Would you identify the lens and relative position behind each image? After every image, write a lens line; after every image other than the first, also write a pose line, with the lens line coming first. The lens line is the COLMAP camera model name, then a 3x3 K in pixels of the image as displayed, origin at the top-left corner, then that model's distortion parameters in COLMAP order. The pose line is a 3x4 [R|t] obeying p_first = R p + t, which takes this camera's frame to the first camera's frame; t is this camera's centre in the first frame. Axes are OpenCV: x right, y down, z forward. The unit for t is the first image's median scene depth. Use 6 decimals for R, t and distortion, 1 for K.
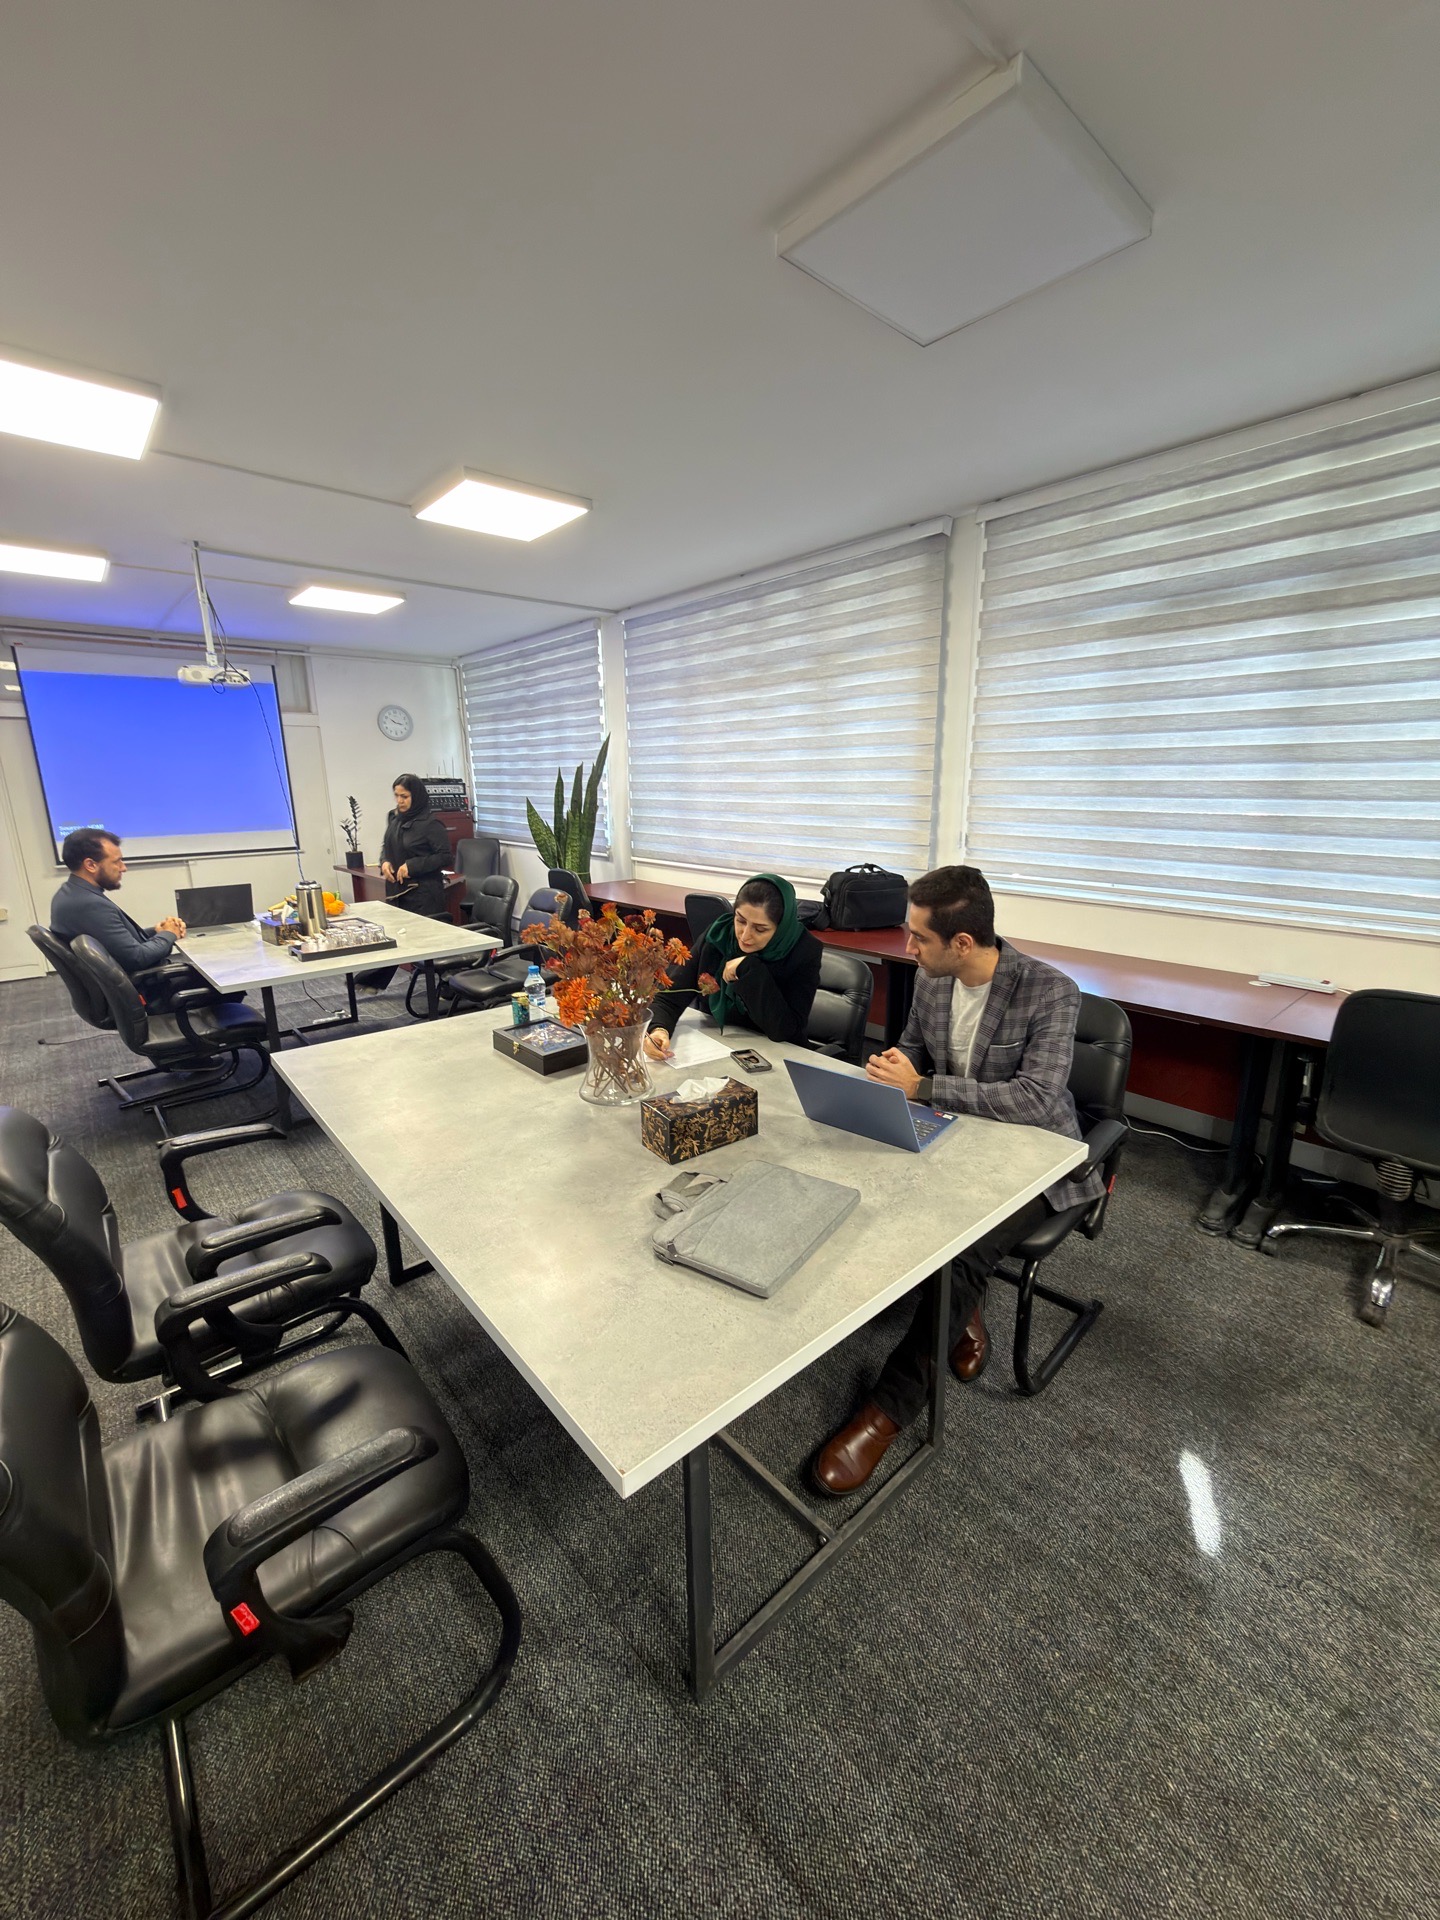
lens RADIAL K [[763.5, 0, 720.0], [0, 763.5, 960.0], [0, 0, 1]] dist [0.001426, 0.000211]
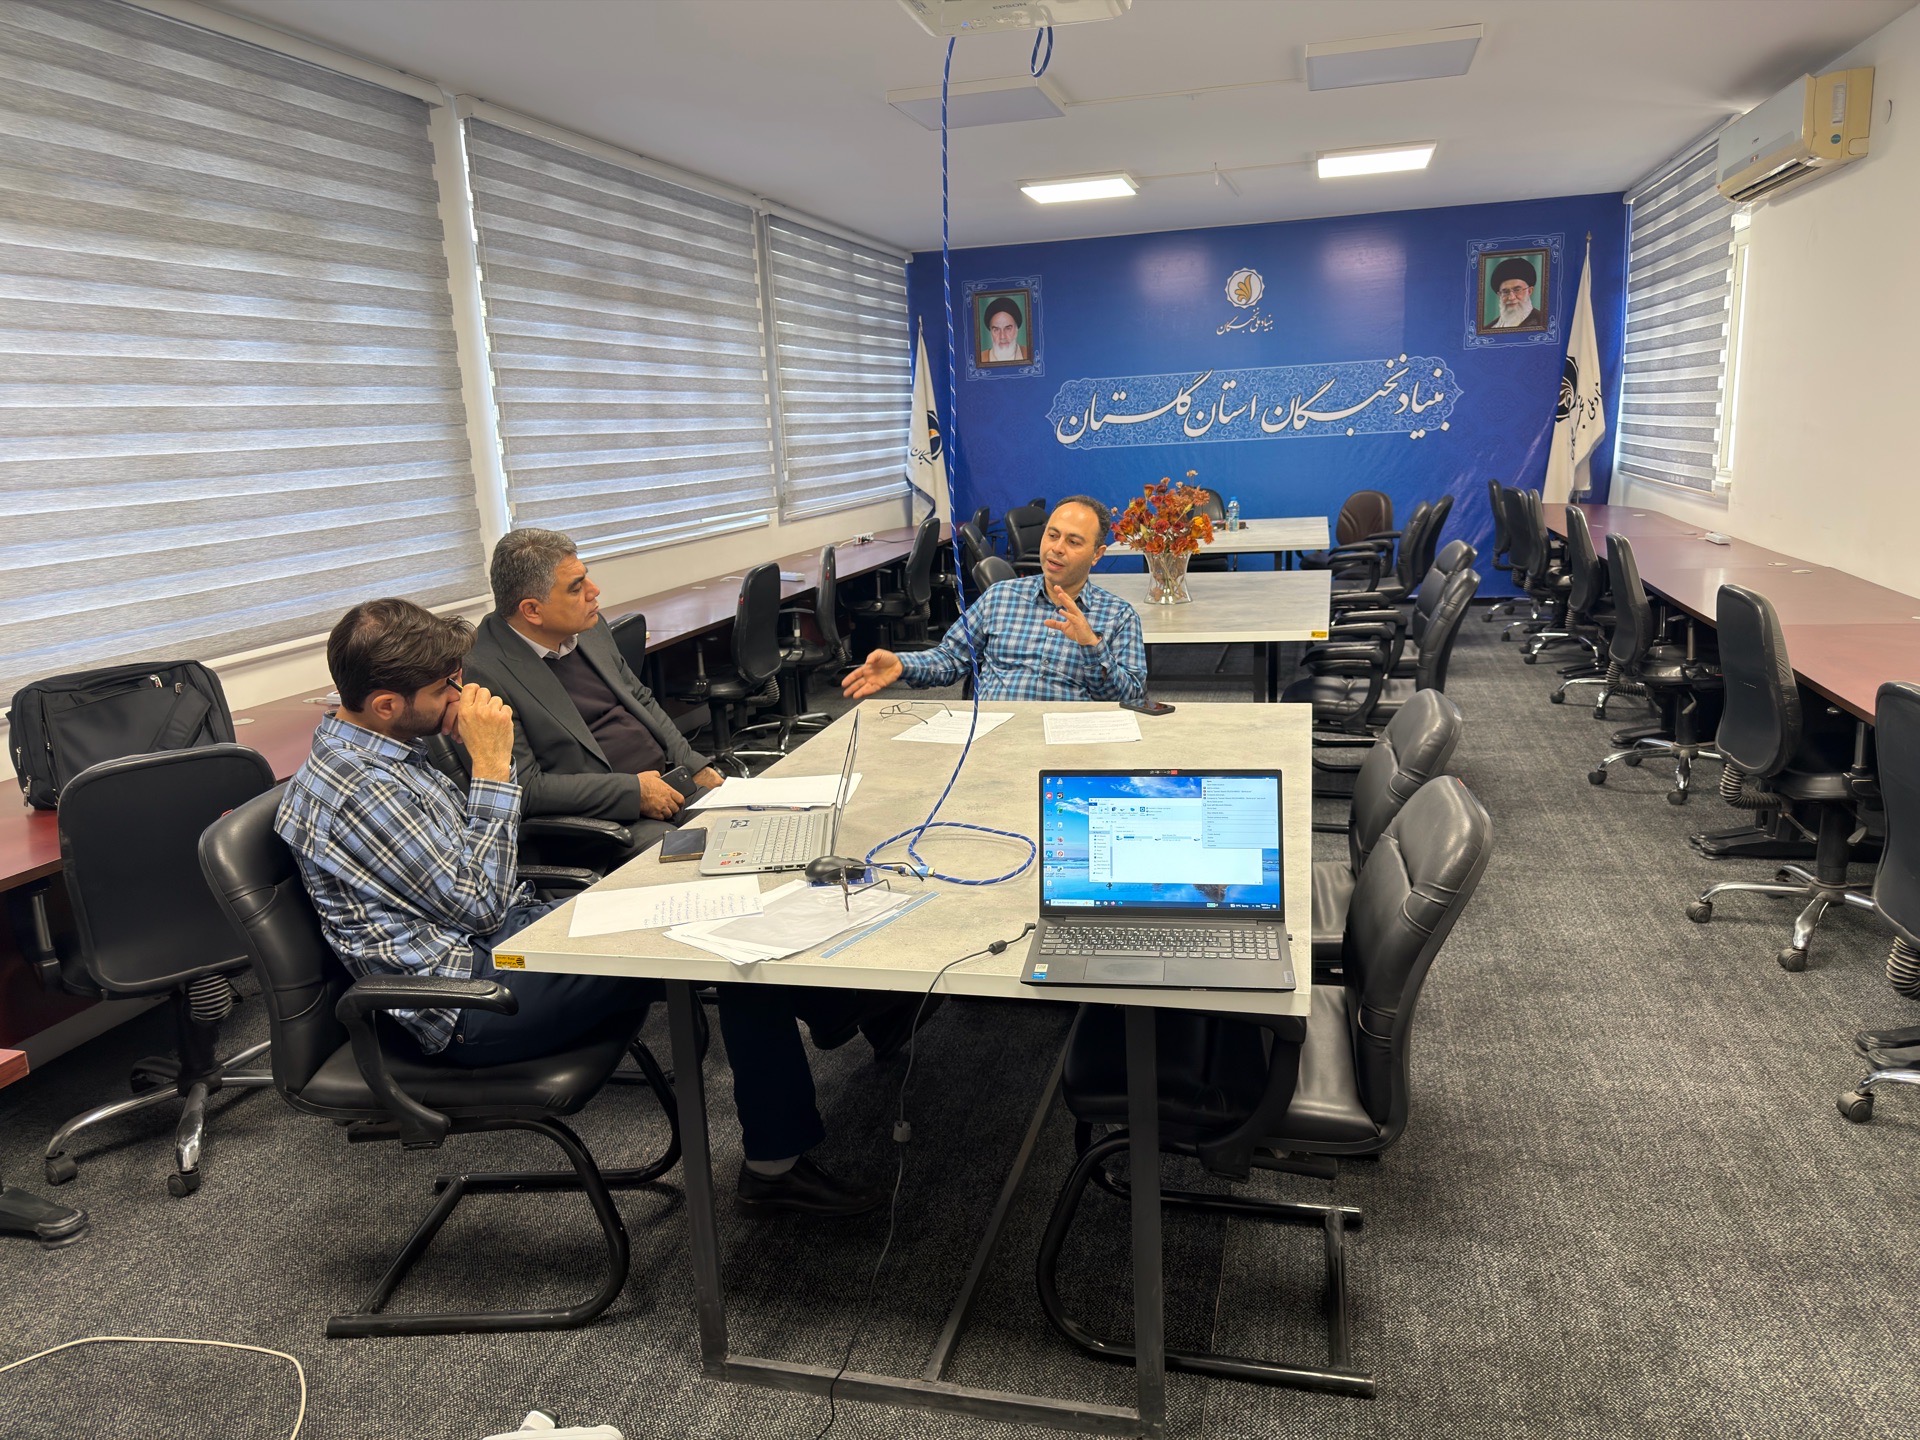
lens RADIAL K [[1396.7, 0, 960.0], [0, 1396.7, 720.0], [0, 0, 1]] dist [0.006689, -0.005816]
pose [[-0.552896, -0.134773, 0.822279, -0.944331], [0.251206, 0.913959, 0.318709, -0.255960], [-0.794482, 0.382774, -0.471468, 1.170204]]
